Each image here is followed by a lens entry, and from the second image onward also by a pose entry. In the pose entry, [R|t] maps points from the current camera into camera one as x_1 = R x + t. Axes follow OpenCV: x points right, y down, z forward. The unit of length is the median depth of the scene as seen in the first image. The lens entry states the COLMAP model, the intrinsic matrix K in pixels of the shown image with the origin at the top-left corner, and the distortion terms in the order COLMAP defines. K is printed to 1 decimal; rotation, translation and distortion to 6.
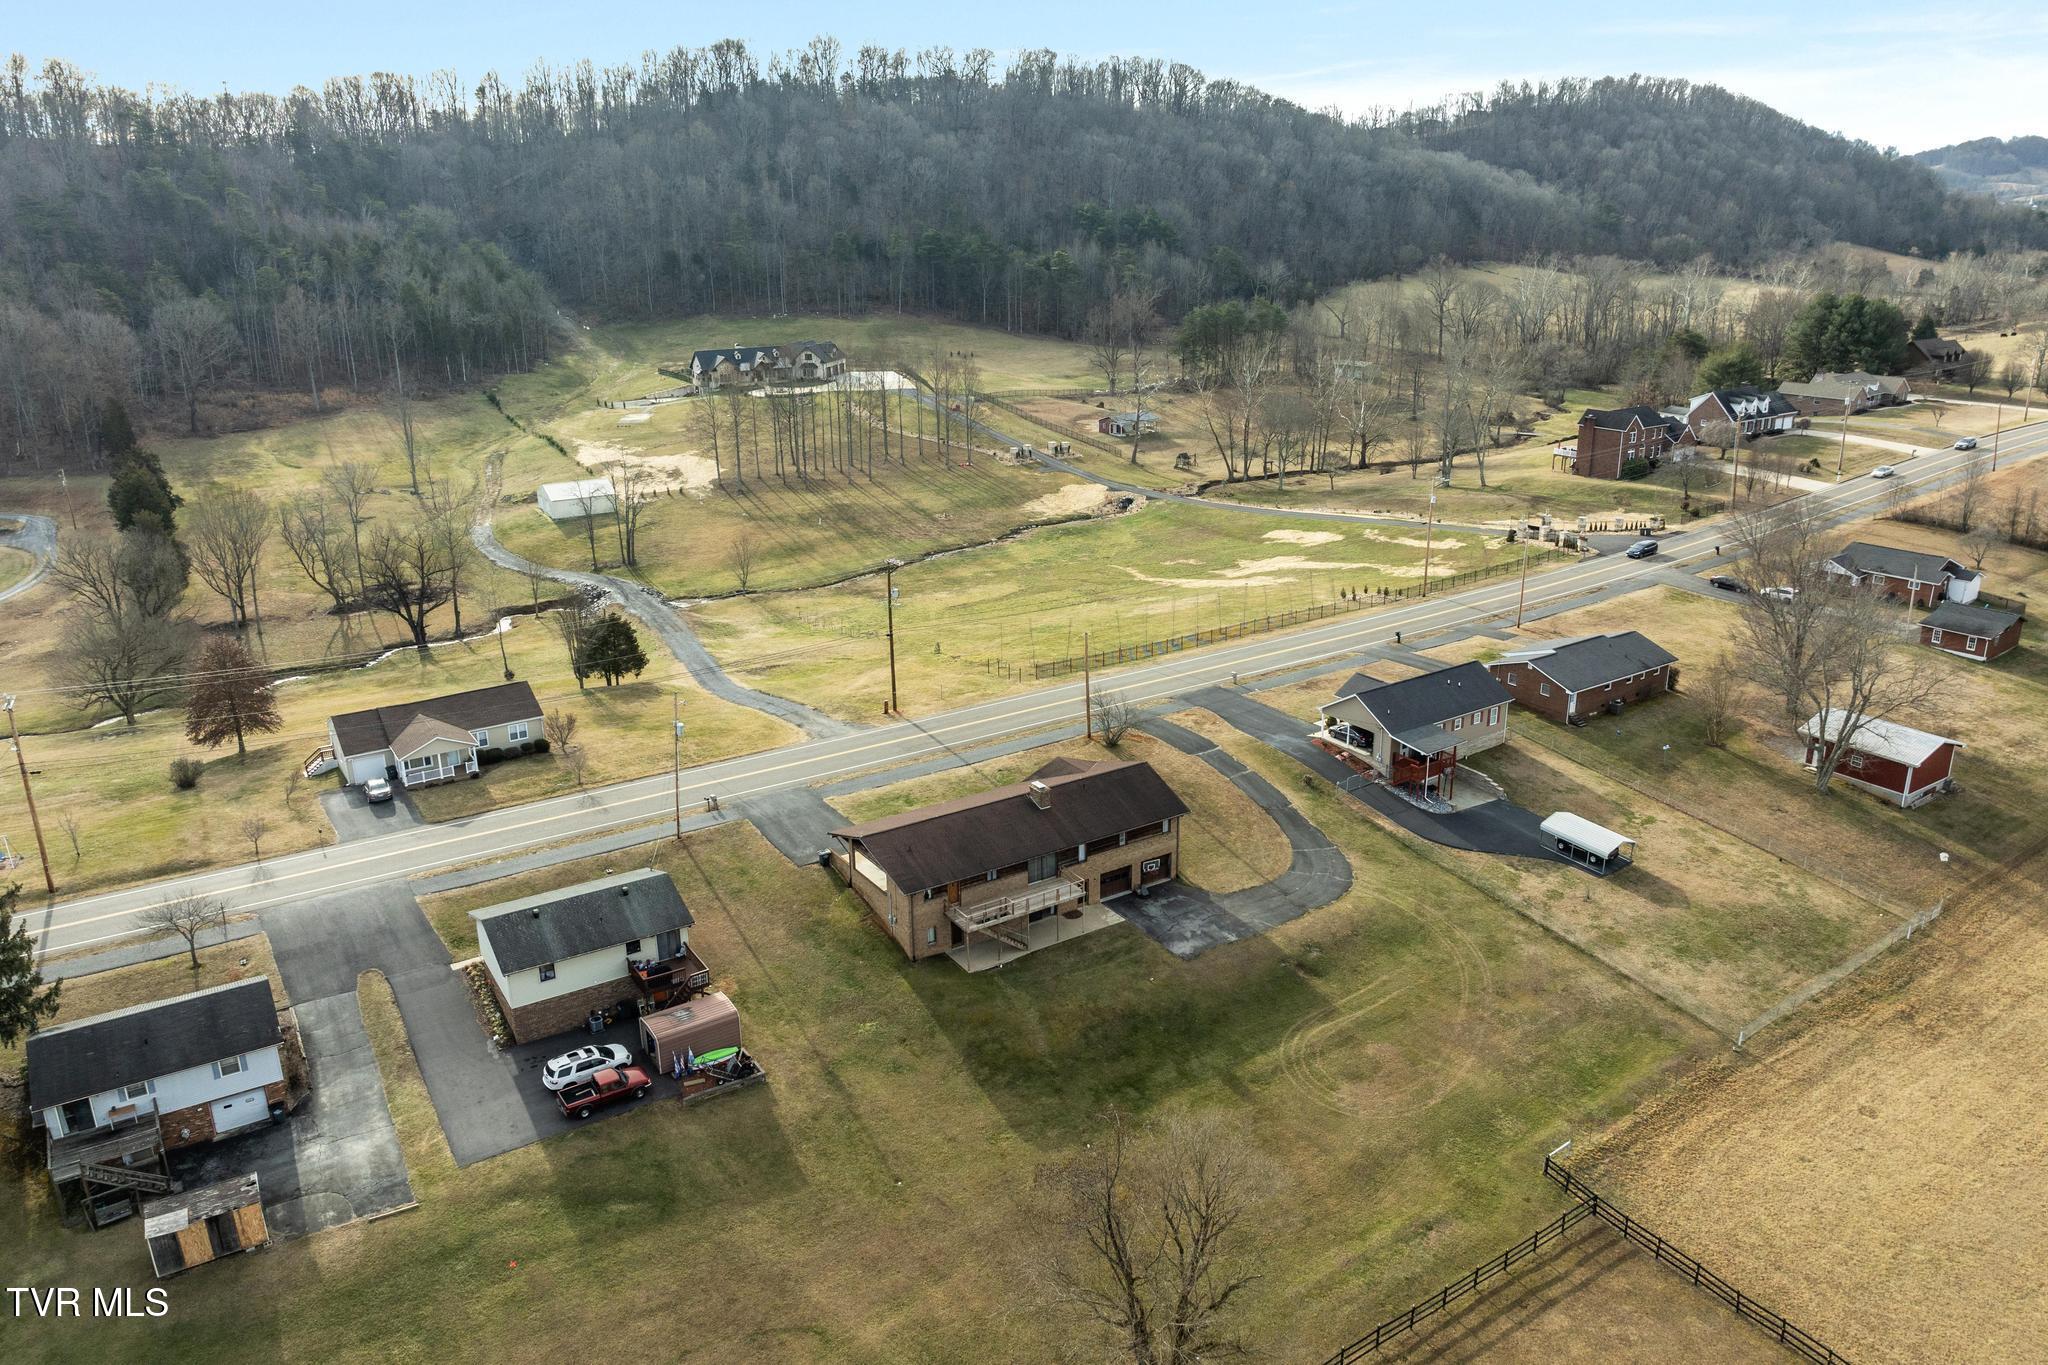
lens RADIAL K [[1451.9, 0, 1030.4], [0, 1451.9, 637.5], [0, 0, 1]] dist [-0.036750, -0.001502]
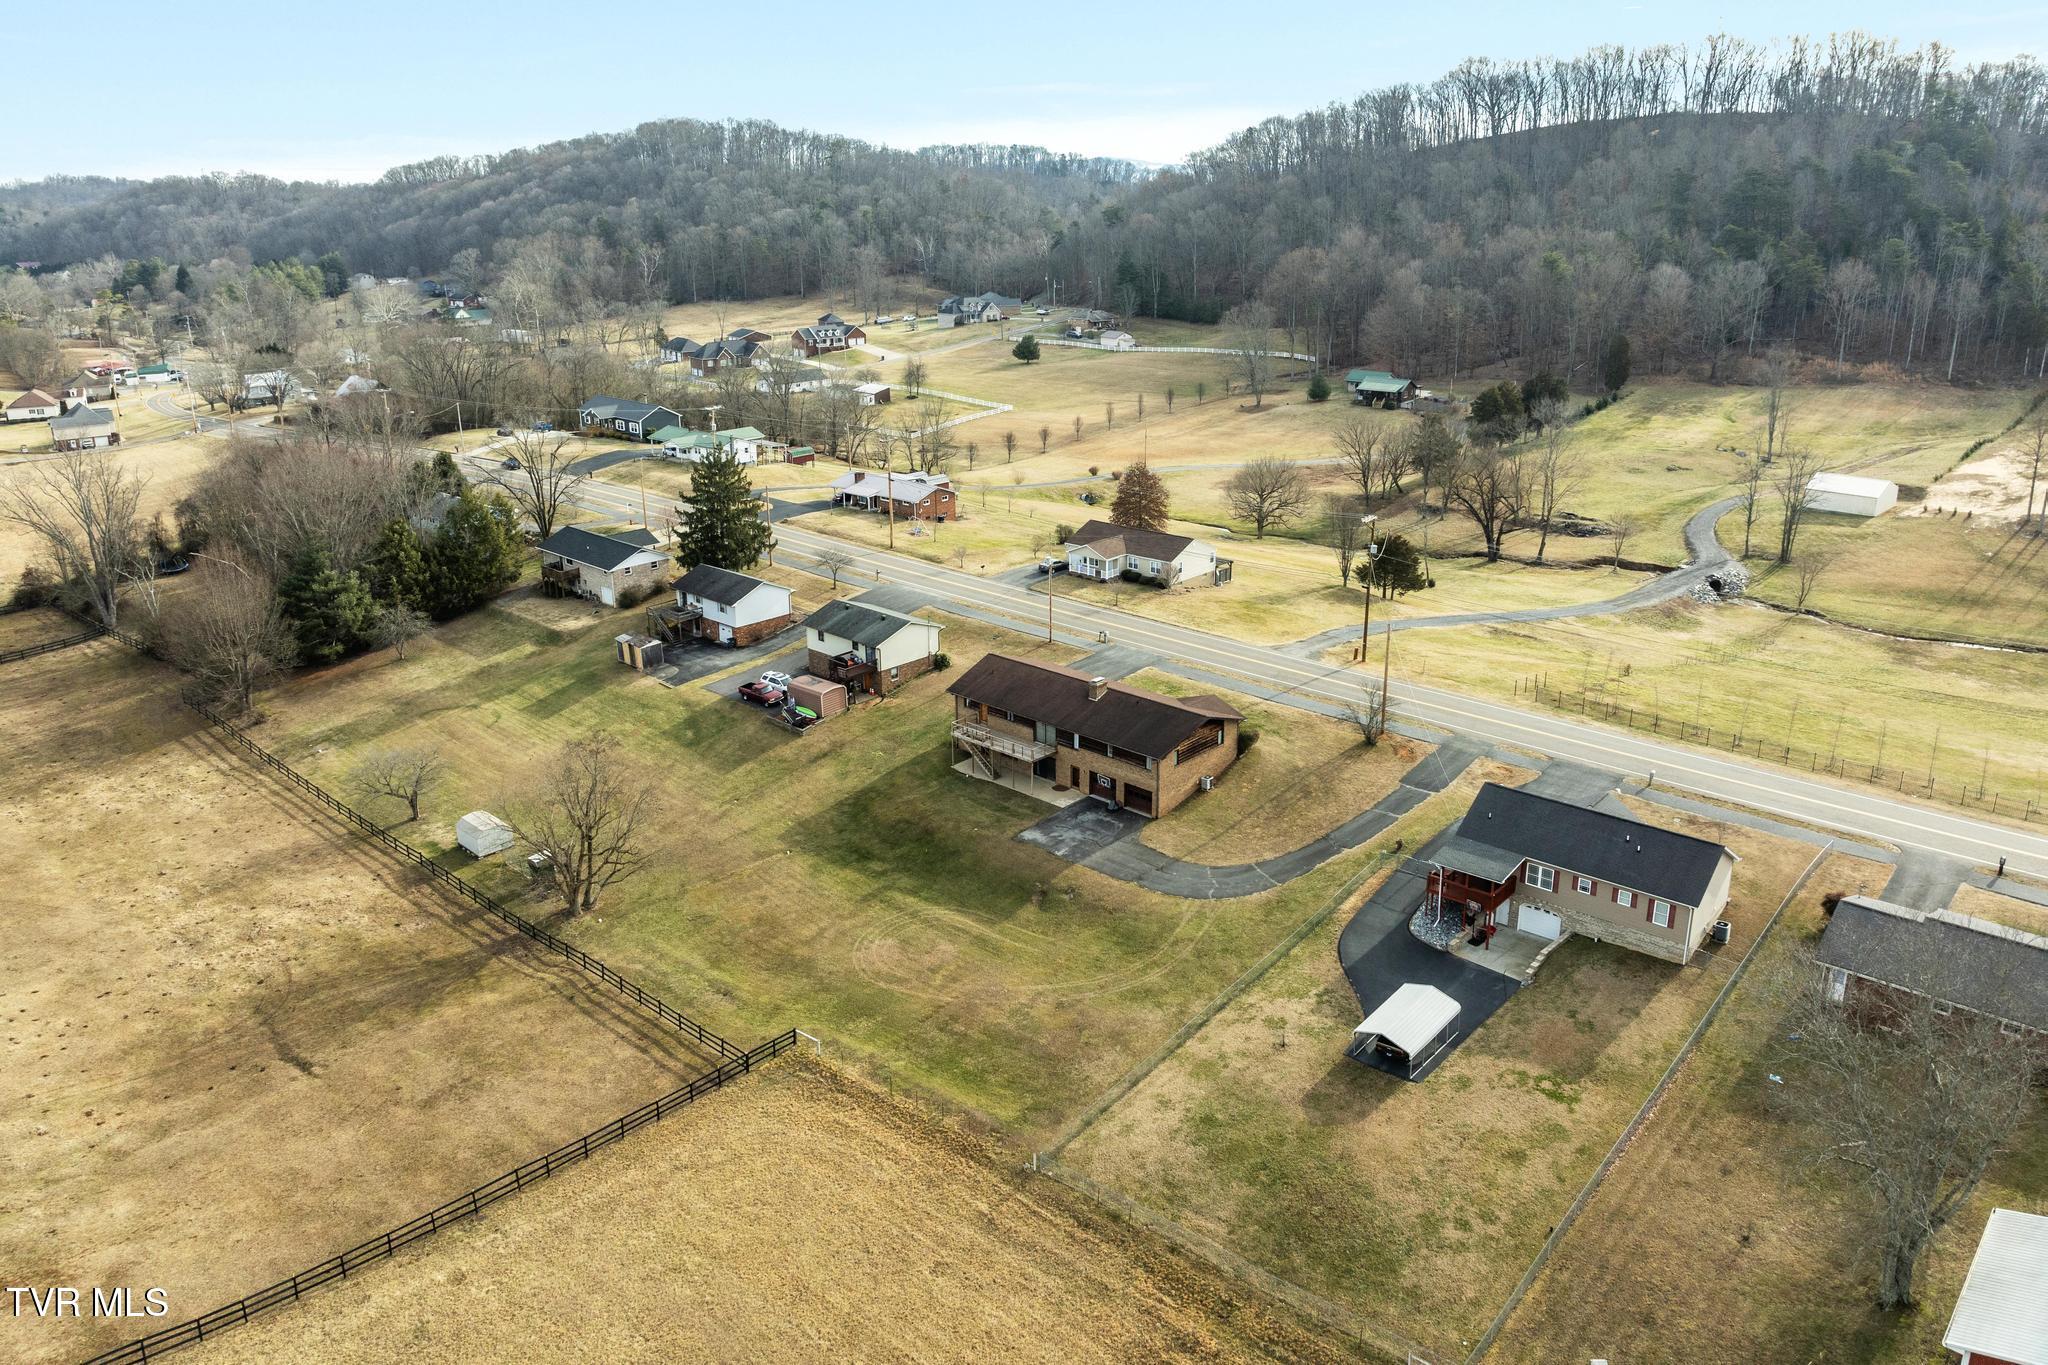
lens RADIAL K [[1439.1, 0, 1035.7], [0, 1439.1, 593.7], [0, 0, 1]] dist [-0.036683, -0.001993]
pose [[0.244541, 0.270478, -0.931151, 0.586117], [-0.277115, 0.939749, 0.200199, -0.100146], [0.929197, 0.209079, 0.304761, 0.332592]]
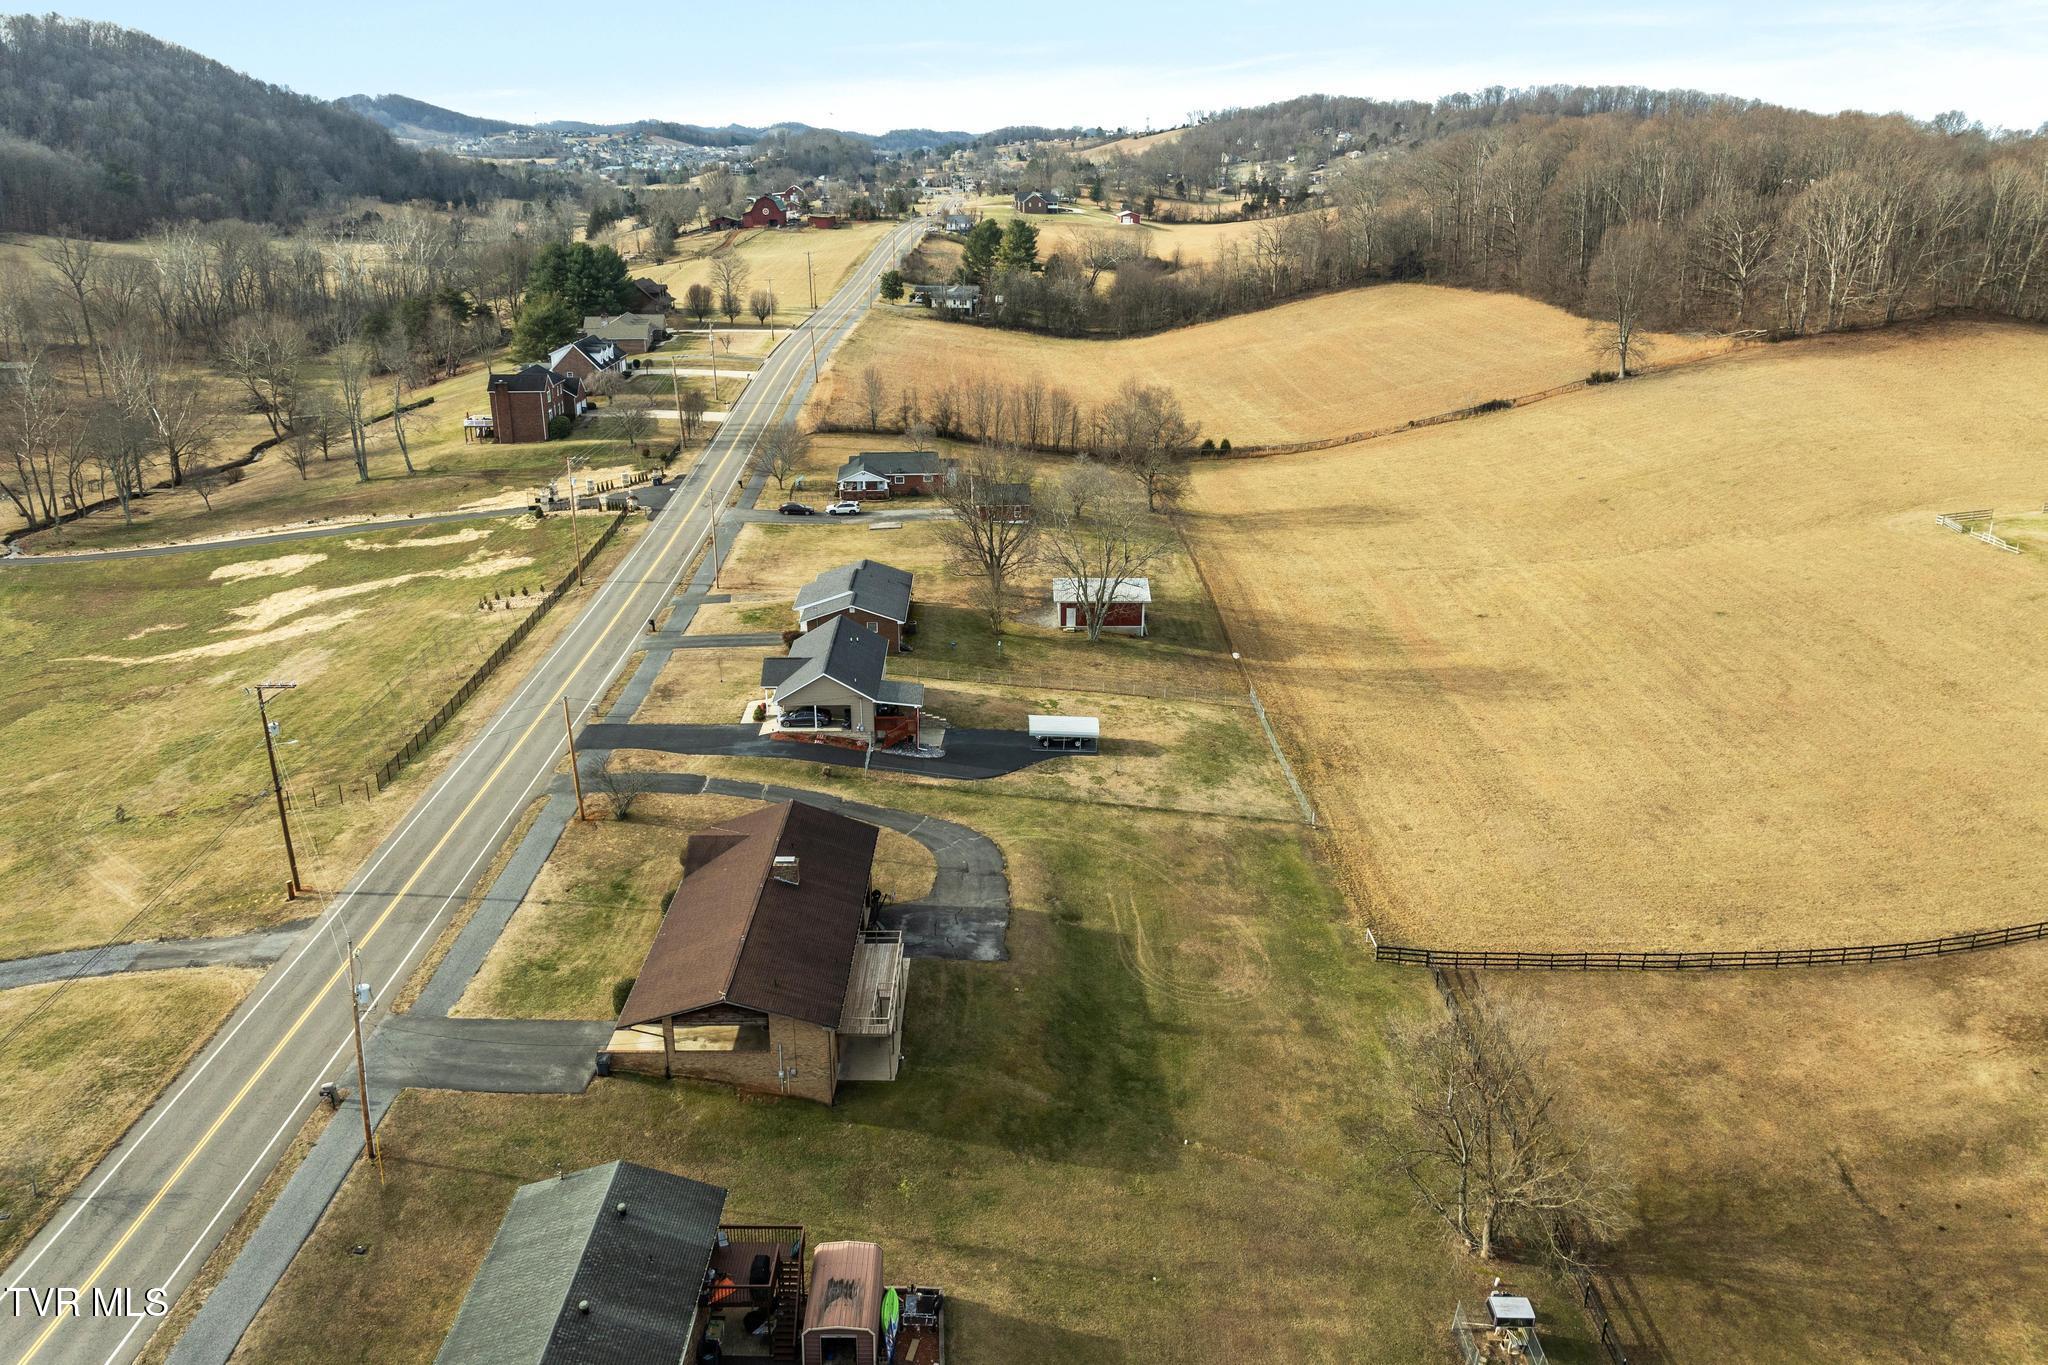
lens RADIAL K [[1447.4, 0, 1034.2], [0, 1447.4, 671.6], [0, 0, 1]] dist [-0.036893, 0.000593]
pose [[0.537257, -0.277430, 0.796484, -0.311397], [0.236476, 0.956023, 0.173489, -0.063798], [-0.809589, 0.095141, 0.579236, 0.218073]]
